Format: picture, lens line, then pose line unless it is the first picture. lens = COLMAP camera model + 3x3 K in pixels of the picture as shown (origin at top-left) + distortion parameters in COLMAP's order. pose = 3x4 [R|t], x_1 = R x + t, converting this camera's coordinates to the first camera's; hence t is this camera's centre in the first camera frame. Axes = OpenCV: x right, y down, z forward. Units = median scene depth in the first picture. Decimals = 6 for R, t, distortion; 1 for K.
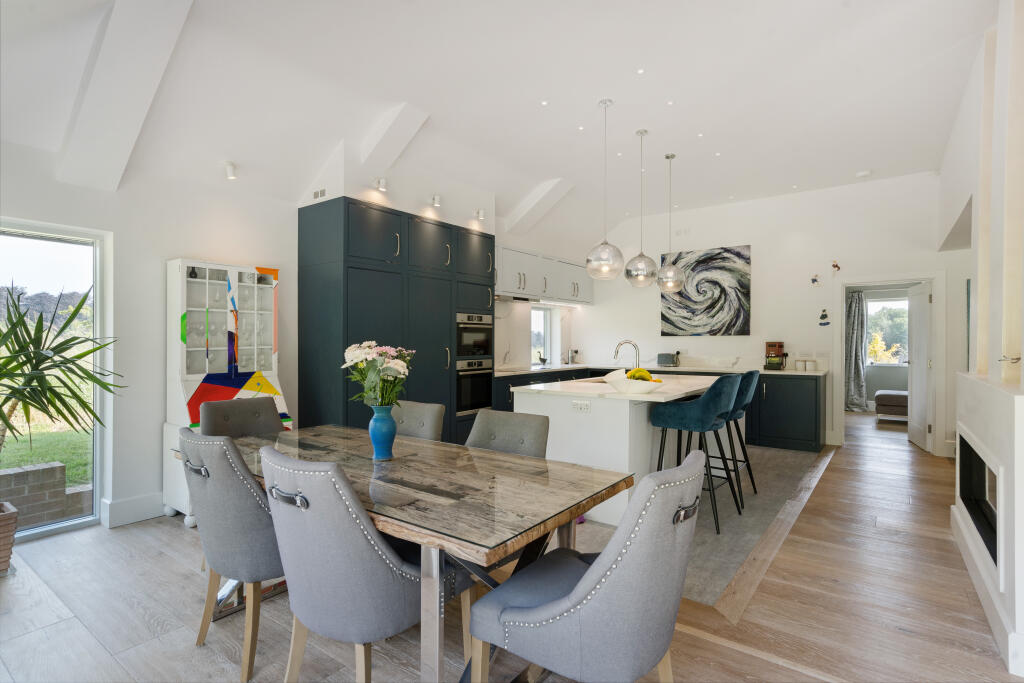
lens RADIAL K [[506.8, 0, 496.8], [0, 506.8, 340.4], [0, 0, 1]] dist [-0.044654, 0.036655]
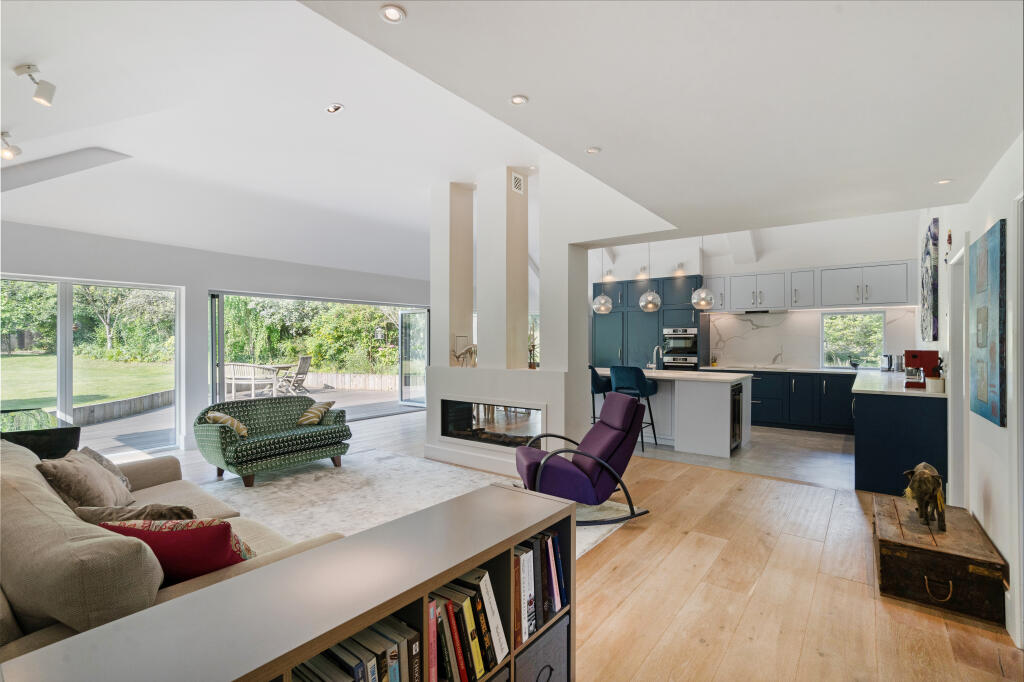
lens RADIAL K [[472.0, 0, 500.9], [0, 472.0, 340.1], [0, 0, 1]] dist [-0.016321, 0.011648]
pose [[-0.019546, 0.002382, -0.999806, 1.402852], [0.003990, 0.999989, 0.002305, -0.019444], [0.999801, -0.003944, -0.019555, 0.444654]]
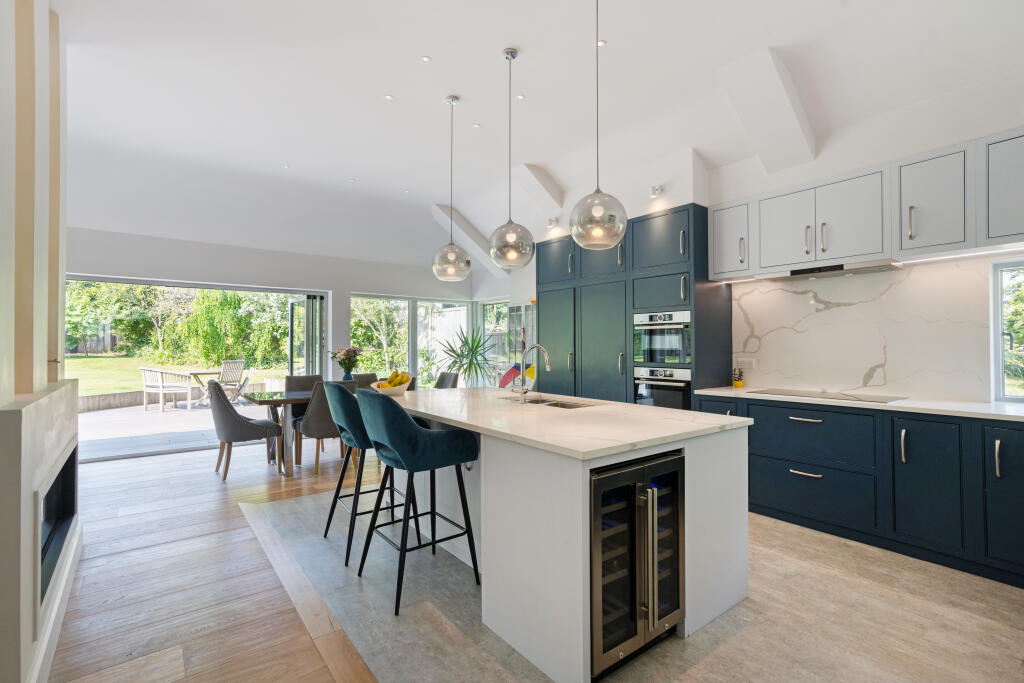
lens RADIAL K [[472.0, 0, 500.9], [0, 472.0, 340.6], [0, 0, 1]] dist [-0.016321, 0.011648]
pose [[-0.269503, -0.010796, -0.962939, 0.734805], [0.001182, 0.999933, -0.011542, 0.002437], [0.962999, -0.004248, -0.269472, 0.919808]]
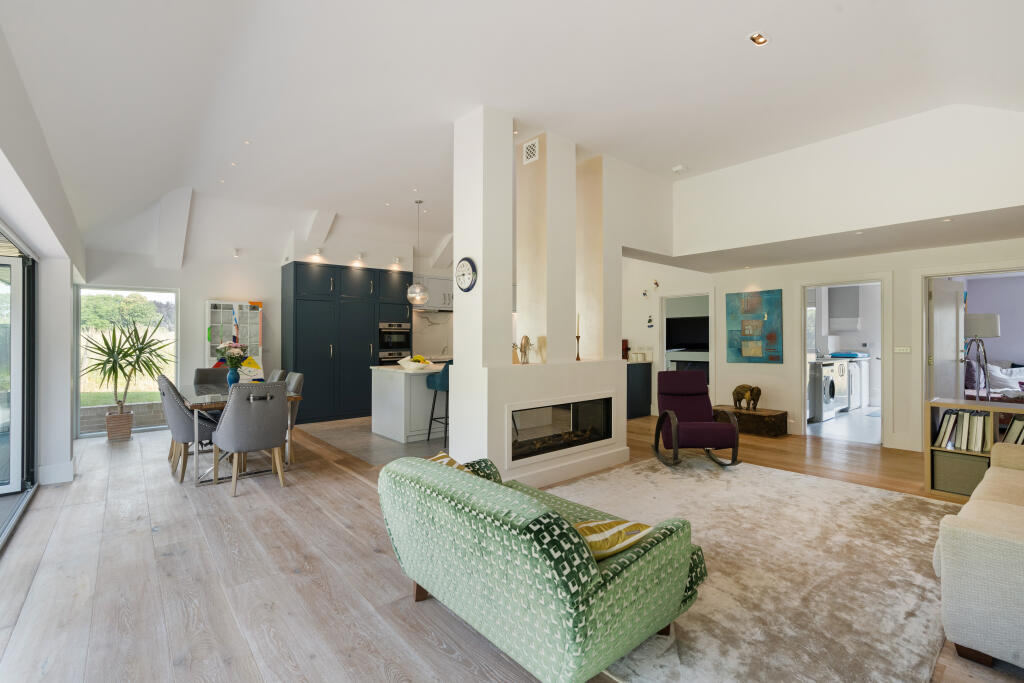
lens RADIAL K [[472.0, 0, 500.9], [0, 472.0, 340.6], [0, 0, 1]] dist [-0.016321, 0.011648]
pose [[0.966222, -0.000628, -0.257709, 0.640795], [0.002881, 0.999961, 0.008366, -0.006731], [0.257694, -0.008826, 0.966186, -0.344378]]
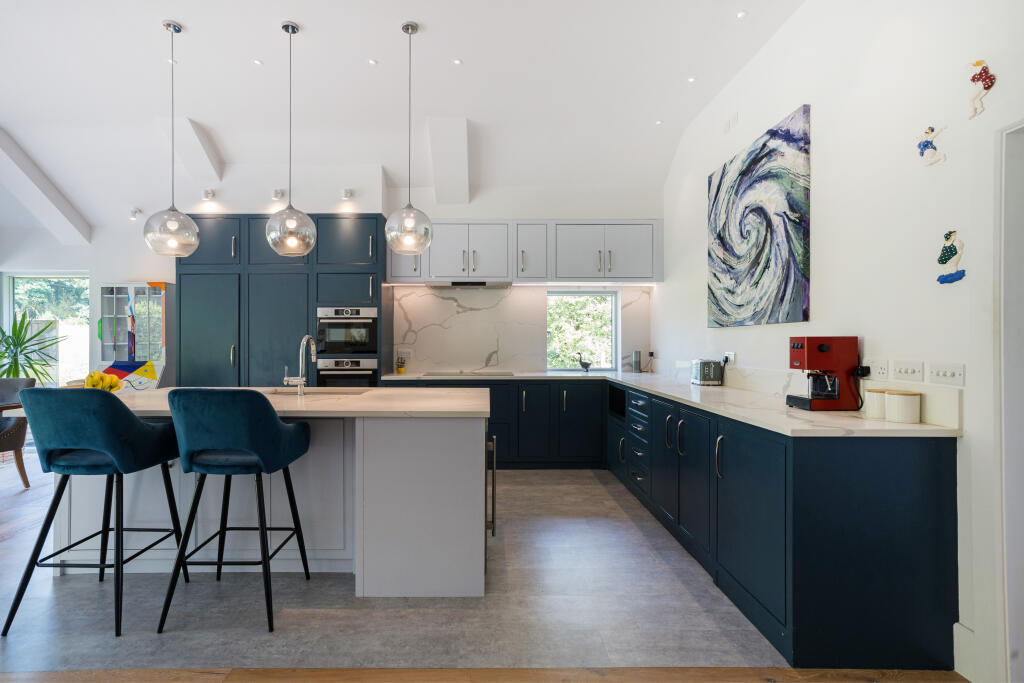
lens RADIAL K [[506.8, 0, 496.8], [0, 506.8, 340.4], [0, 0, 1]] dist [-0.044654, 0.036655]
pose [[0.621098, -0.001284, -0.783732, 0.781466], [0.001359, 0.999999, -0.000560, 0.006628], [0.783732, -0.000717, 0.621099, 0.630915]]
